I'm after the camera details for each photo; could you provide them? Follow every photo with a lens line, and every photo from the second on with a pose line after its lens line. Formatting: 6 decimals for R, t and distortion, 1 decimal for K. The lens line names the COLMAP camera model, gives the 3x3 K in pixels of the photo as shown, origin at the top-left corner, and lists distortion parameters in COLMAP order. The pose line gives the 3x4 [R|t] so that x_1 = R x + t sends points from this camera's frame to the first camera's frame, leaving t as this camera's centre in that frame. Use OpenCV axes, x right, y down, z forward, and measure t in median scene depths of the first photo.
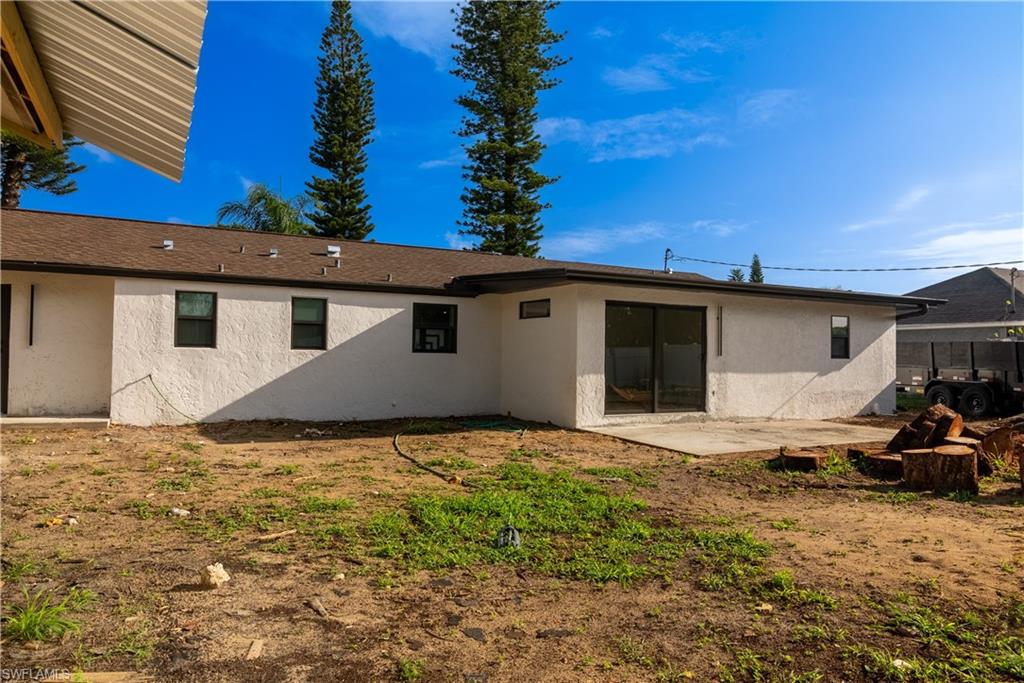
lens RADIAL K [[689.6, 0, 512.0], [0, 689.6, 341.5], [0, 0, 1]] dist [-0.000997, -0.037906]
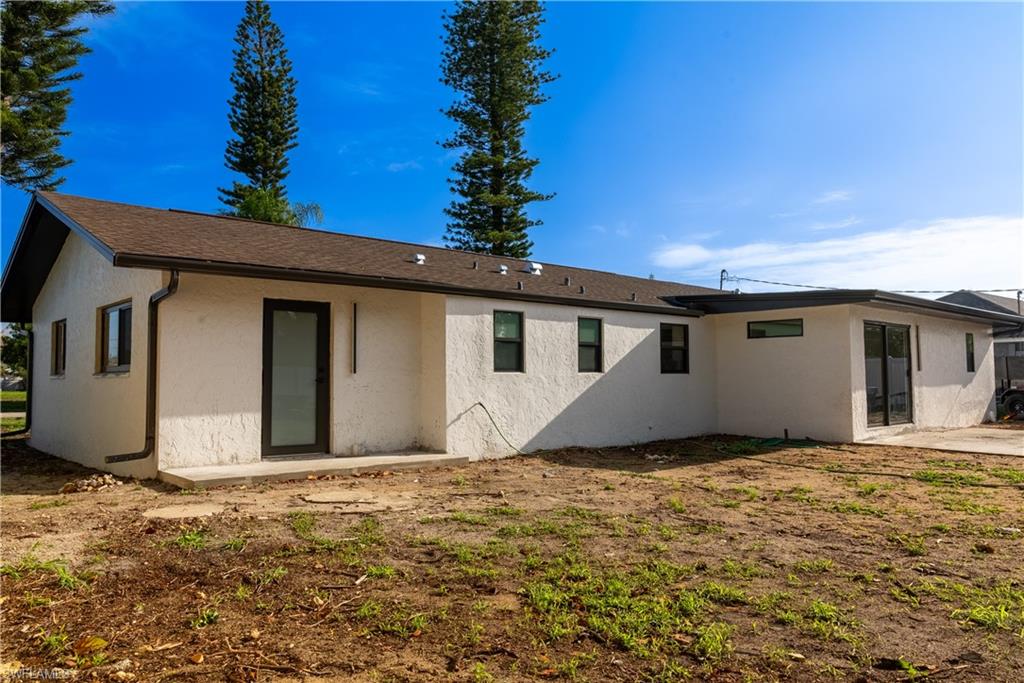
lens RADIAL K [[720.6, 0, 512.0], [0, 720.6, 341.5], [0, 0, 1]] dist [-0.008481, -0.002488]
pose [[0.971878, -0.009094, 0.235308, -0.576310], [0.015868, 0.999512, -0.026910, -0.005137], [-0.234948, 0.029887, 0.971548, 0.054435]]
